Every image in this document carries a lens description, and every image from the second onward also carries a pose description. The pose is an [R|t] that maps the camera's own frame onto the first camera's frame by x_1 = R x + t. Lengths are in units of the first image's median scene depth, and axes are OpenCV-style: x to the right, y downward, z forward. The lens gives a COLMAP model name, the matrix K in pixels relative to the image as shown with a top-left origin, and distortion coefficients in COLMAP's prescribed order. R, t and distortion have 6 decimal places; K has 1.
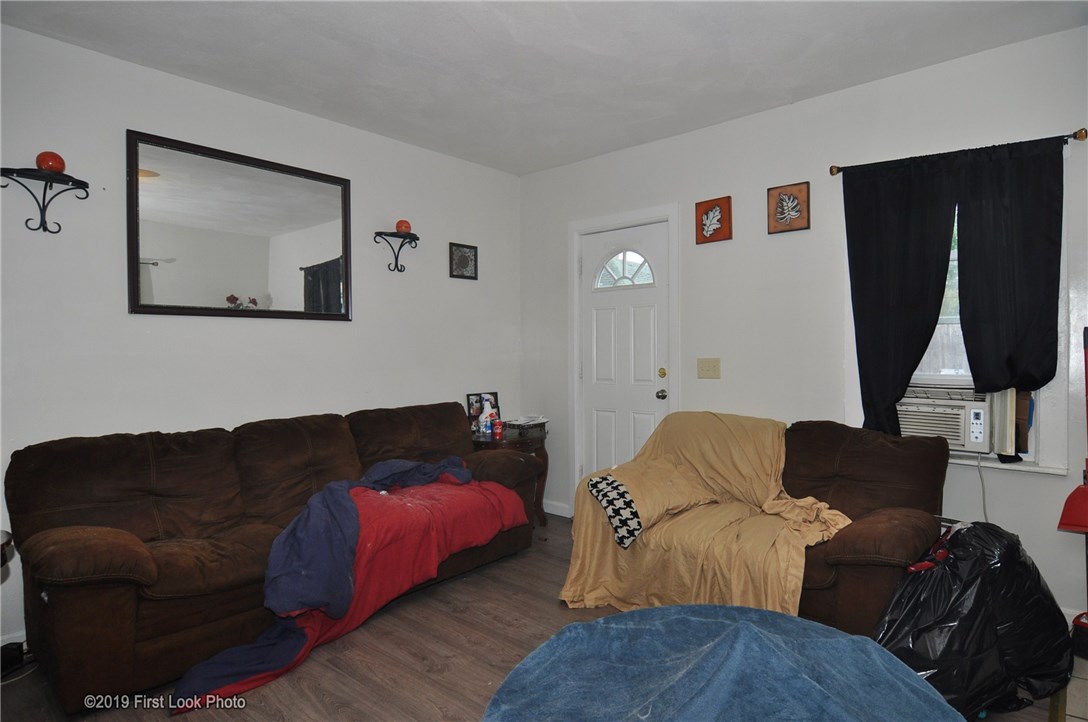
lens RADIAL K [[602.0, 0, 548.1], [0, 602.0, 354.6], [0, 0, 1]] dist [-0.015481, -0.007547]
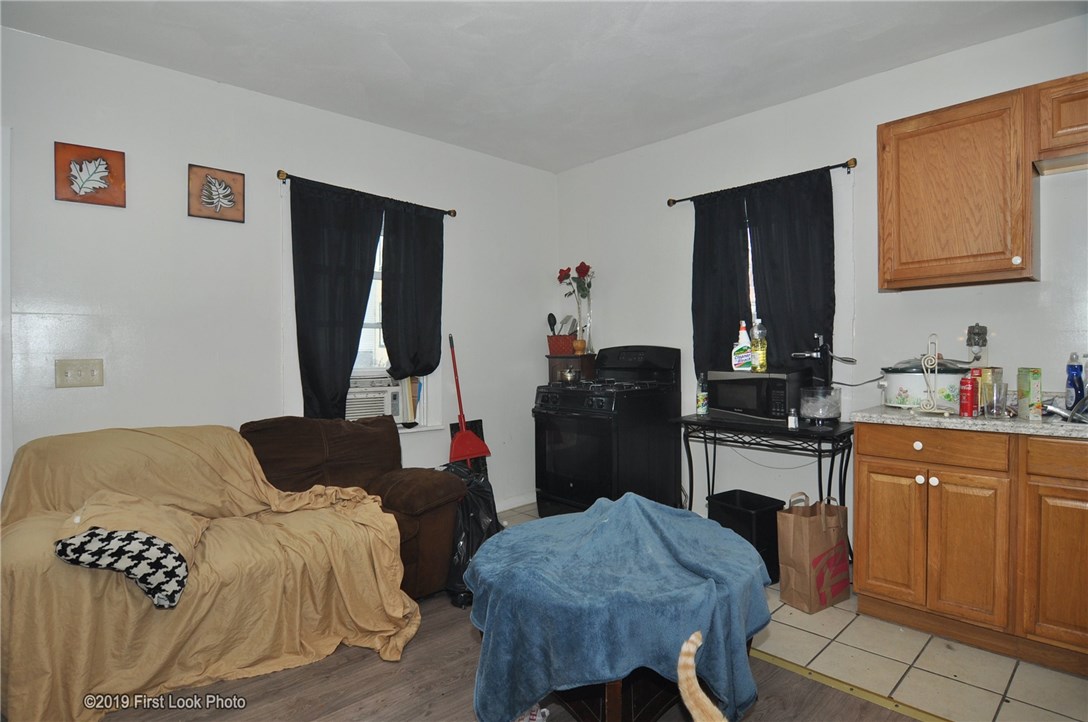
lens RADIAL K [[602.0, 0, 547.0], [0, 602.0, 364.1], [0, 0, 1]] dist [-0.015481, -0.007547]
pose [[0.102396, -0.009421, 0.994699, -0.476050], [0.006949, 0.999938, 0.008755, 0.014422], [-0.994719, 0.006016, 0.102455, 0.404705]]
